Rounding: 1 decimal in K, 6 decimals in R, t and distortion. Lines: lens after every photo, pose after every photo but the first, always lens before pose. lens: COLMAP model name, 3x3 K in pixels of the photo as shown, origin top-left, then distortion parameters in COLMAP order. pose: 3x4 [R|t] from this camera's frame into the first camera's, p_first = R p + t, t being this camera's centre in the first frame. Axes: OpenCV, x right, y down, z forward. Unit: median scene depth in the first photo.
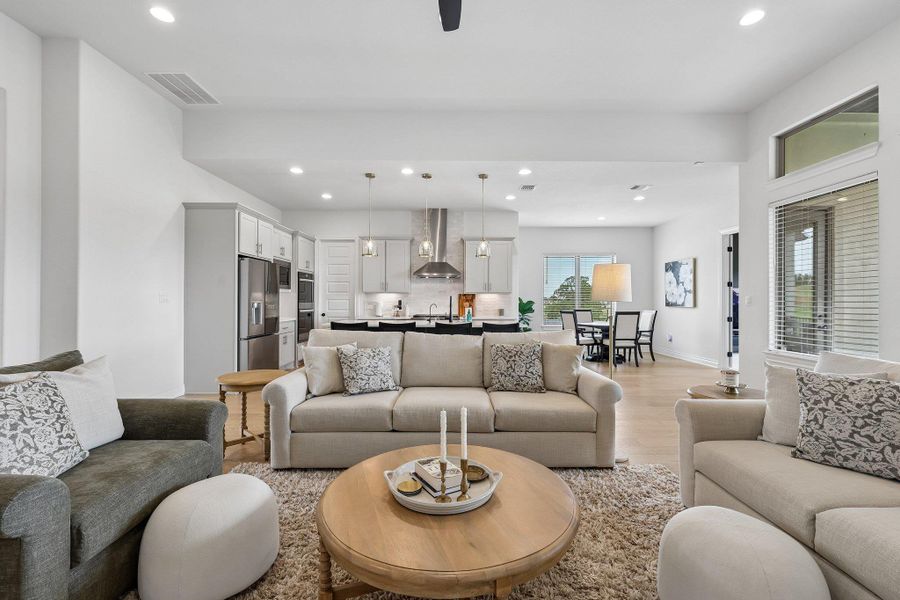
lens RADIAL K [[387.4, 0, 451.8], [0, 387.4, 298.7], [0, 0, 1]] dist [0.000281, 0.000364]
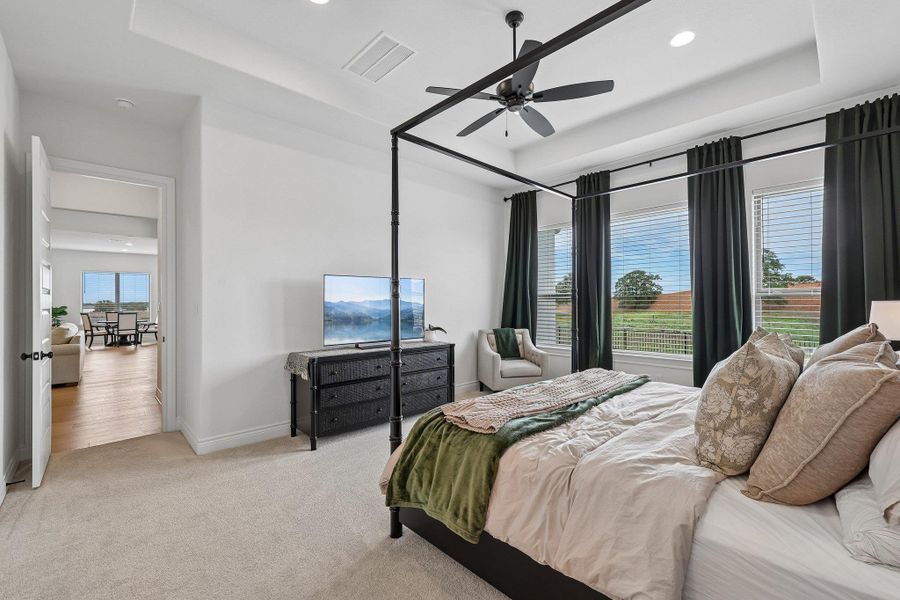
lens RADIAL K [[379.1, 0, 452.3], [0, 379.1, 299.1], [0, 0, 1]] dist [-0.000866, 0.000361]
pose [[0.725042, -0.002399, 0.688700, 0.326106], [0.005413, 0.999983, -0.002216, -0.010021], [-0.688683, 0.005335, 0.725043, -1.005325]]
